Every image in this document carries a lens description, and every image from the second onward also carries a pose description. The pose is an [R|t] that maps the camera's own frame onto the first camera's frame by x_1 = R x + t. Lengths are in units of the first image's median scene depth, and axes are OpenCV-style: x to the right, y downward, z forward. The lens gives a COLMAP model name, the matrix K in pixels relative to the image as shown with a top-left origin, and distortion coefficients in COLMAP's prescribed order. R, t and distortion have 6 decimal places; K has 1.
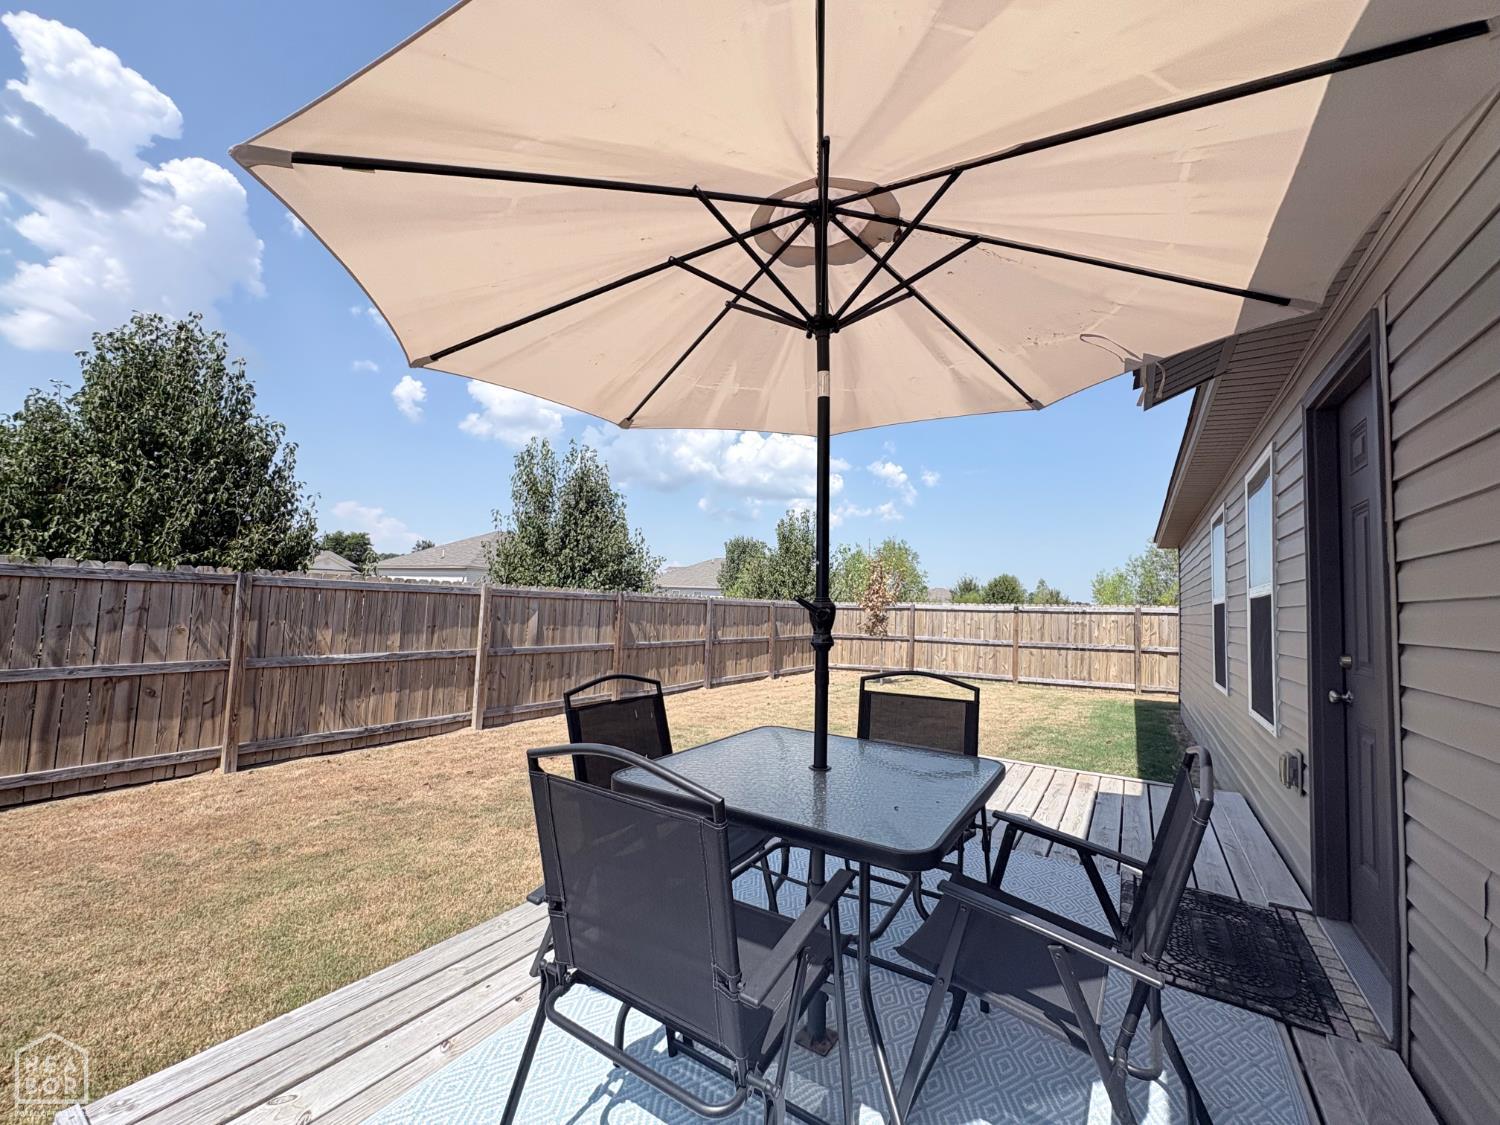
lens RADIAL K [[596.5, 0, 751.9], [0, 596.5, 565.5], [0, 0, 1]] dist [-0.000240, -0.000847]
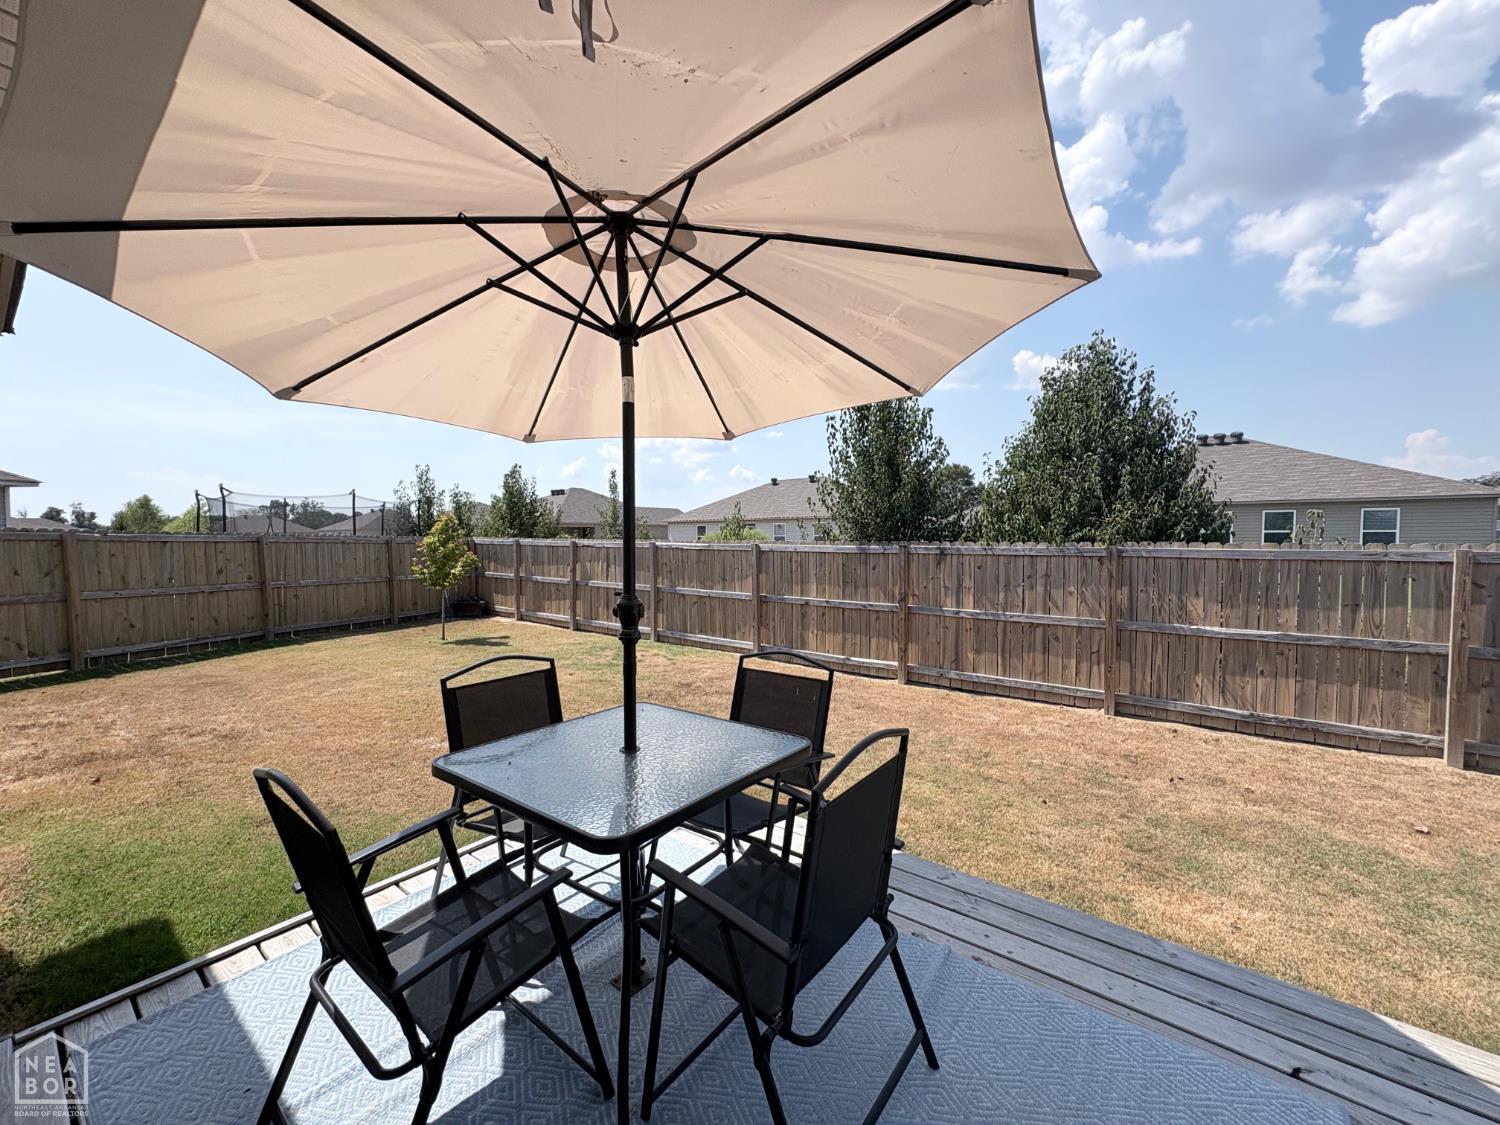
lens RADIAL K [[596.5, 0, 750.1], [0, 596.5, 563.2], [0, 0, 1]] dist [-0.000240, -0.000847]
pose [[-0.090966, 0.003656, -0.995847, 0.383528], [0.061192, 0.998124, -0.001925, 0.005398], [0.993972, -0.061114, -0.091019, 0.434131]]
